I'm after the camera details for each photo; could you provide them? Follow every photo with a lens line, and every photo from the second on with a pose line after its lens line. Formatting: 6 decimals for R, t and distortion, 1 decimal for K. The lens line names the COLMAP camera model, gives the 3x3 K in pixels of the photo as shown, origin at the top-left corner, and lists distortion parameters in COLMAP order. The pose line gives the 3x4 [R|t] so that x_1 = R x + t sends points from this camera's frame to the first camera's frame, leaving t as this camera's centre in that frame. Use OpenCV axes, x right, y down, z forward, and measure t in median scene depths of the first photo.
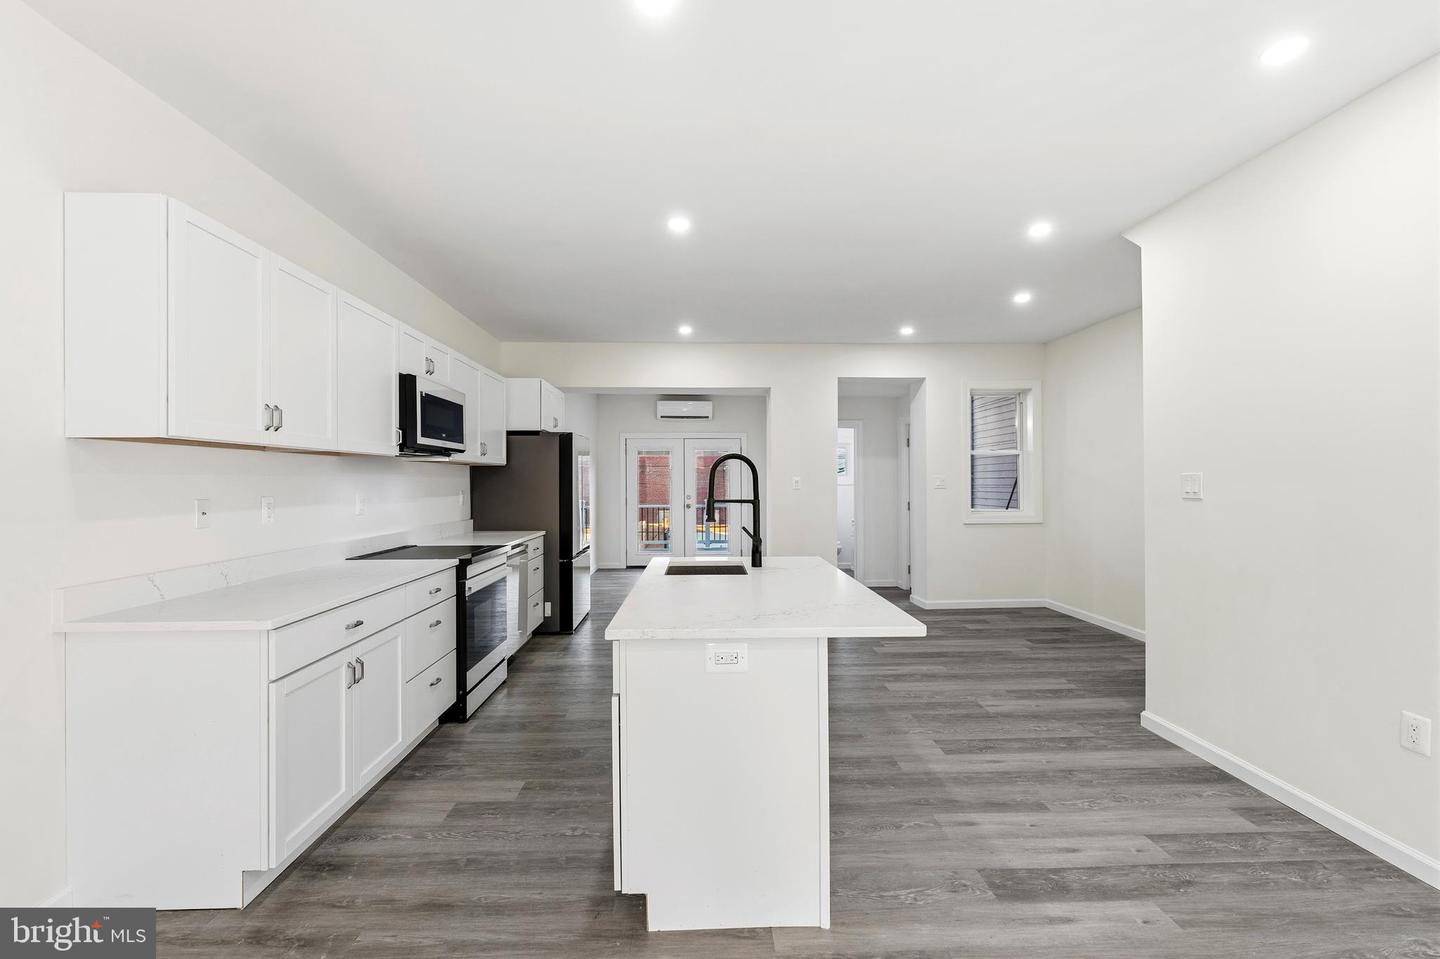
lens RADIAL K [[632.4, 0, 720.0], [0, 632.4, 479.5], [0, 0, 1]] dist [-0.002294, -0.000155]
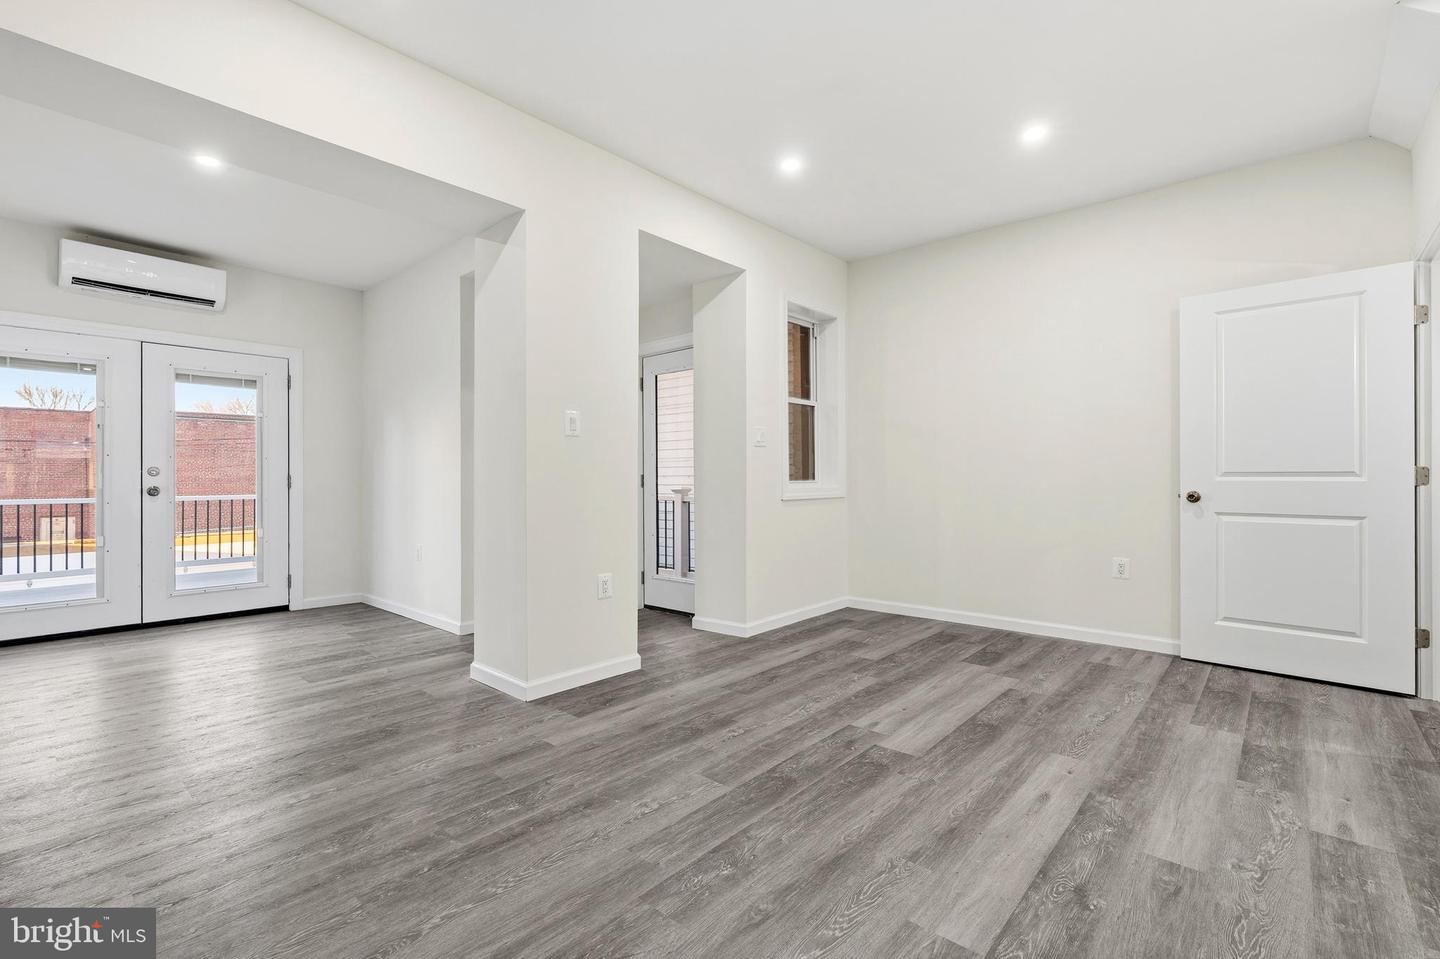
lens RADIAL K [[646.6, 0, 721.2], [0, 646.6, 471.0], [0, 0, 1]] dist [0.000425, -0.000005]
pose [[0.687611, 0.010190, 0.726008, -0.248654], [-0.002198, 0.999926, -0.011953, 0.074403], [-0.726076, 0.006623, 0.687583, 0.902243]]
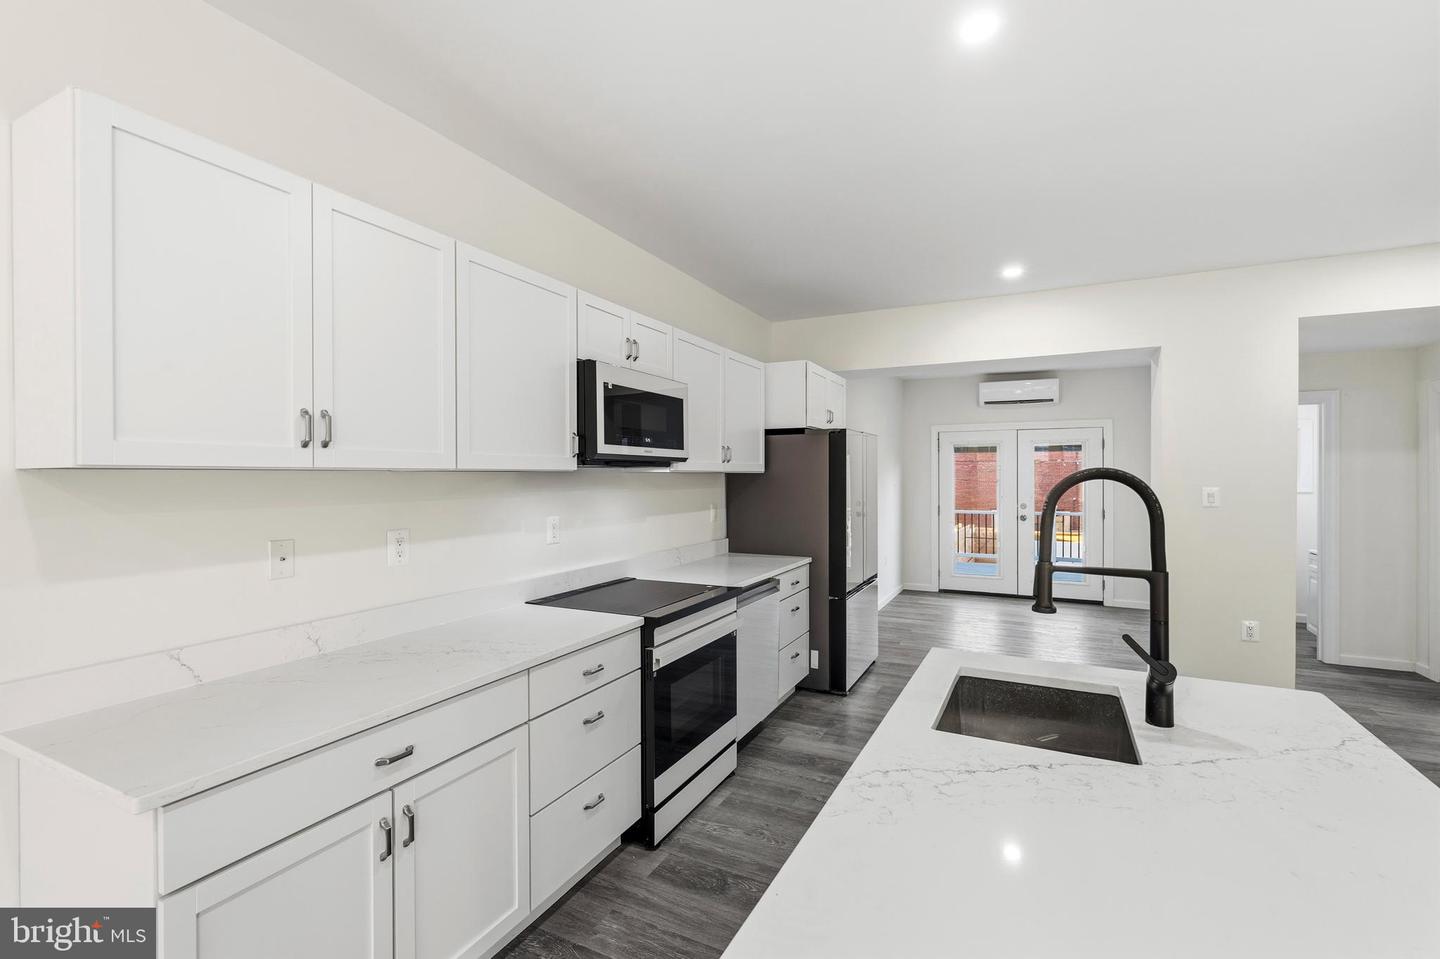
lens RADIAL K [[638.0, 0, 721.7], [0, 638.0, 478.9], [0, 0, 1]] dist [0.000803, 0.000281]
pose [[0.876831, 0.003547, -0.480785, 0.002401], [0.000580, 0.999964, 0.008436, -0.027754], [0.480797, -0.007676, 0.876798, 0.346381]]
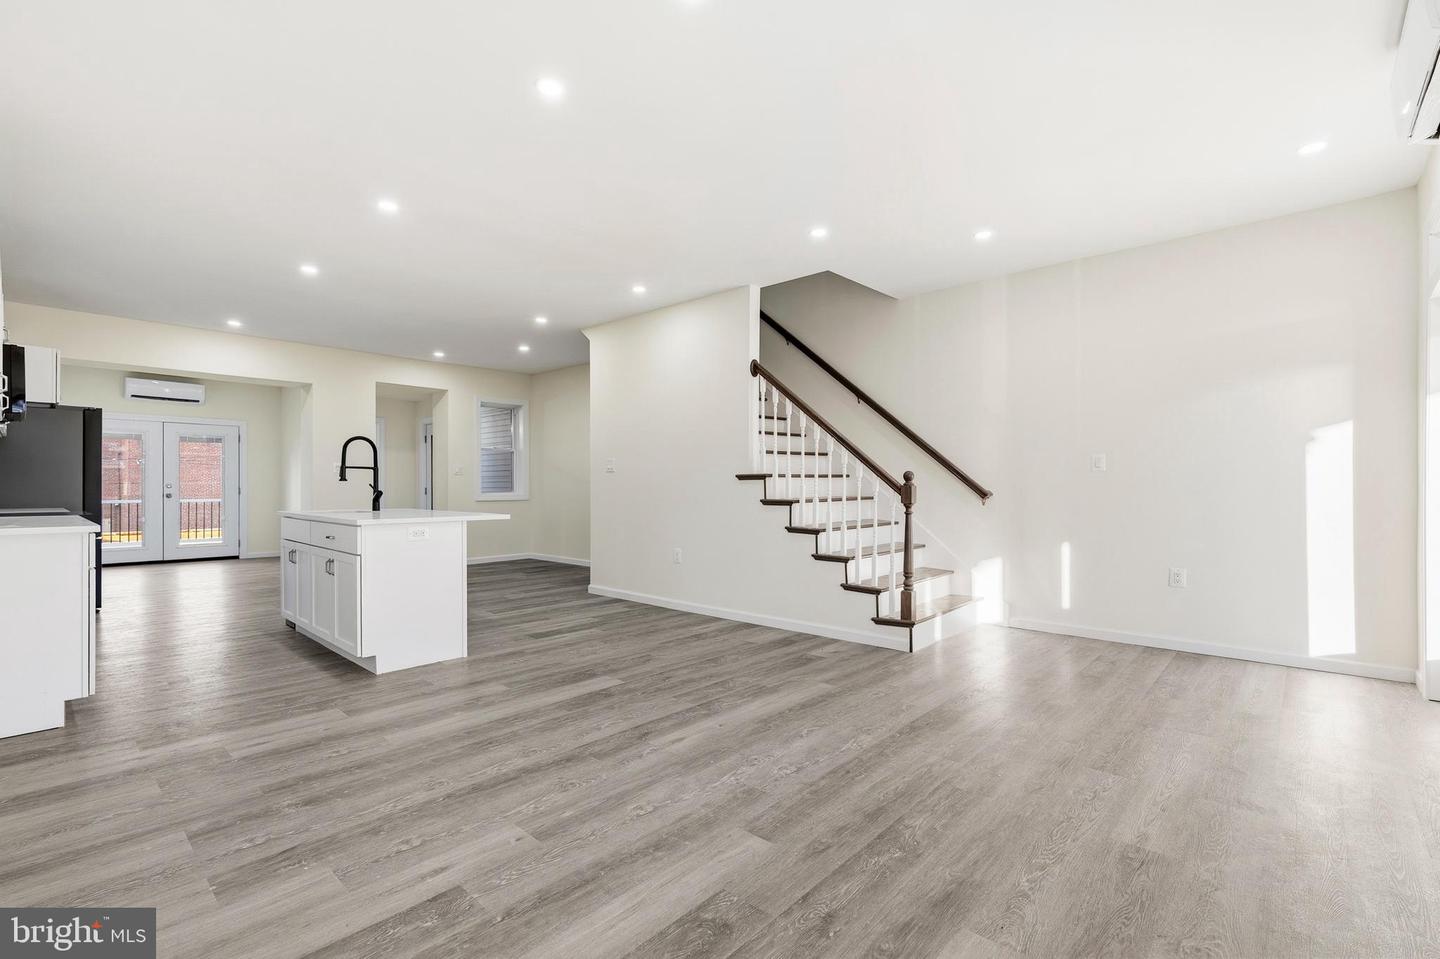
lens RADIAL K [[632.4, 0, 720.0], [0, 632.4, 479.5], [0, 0, 1]] dist [-0.002294, -0.000155]
pose [[0.699396, 0.010110, 0.714663, -0.339130], [-0.004741, 0.999944, -0.009506, 0.054269], [-0.714719, 0.003261, 0.699405, -0.497388]]
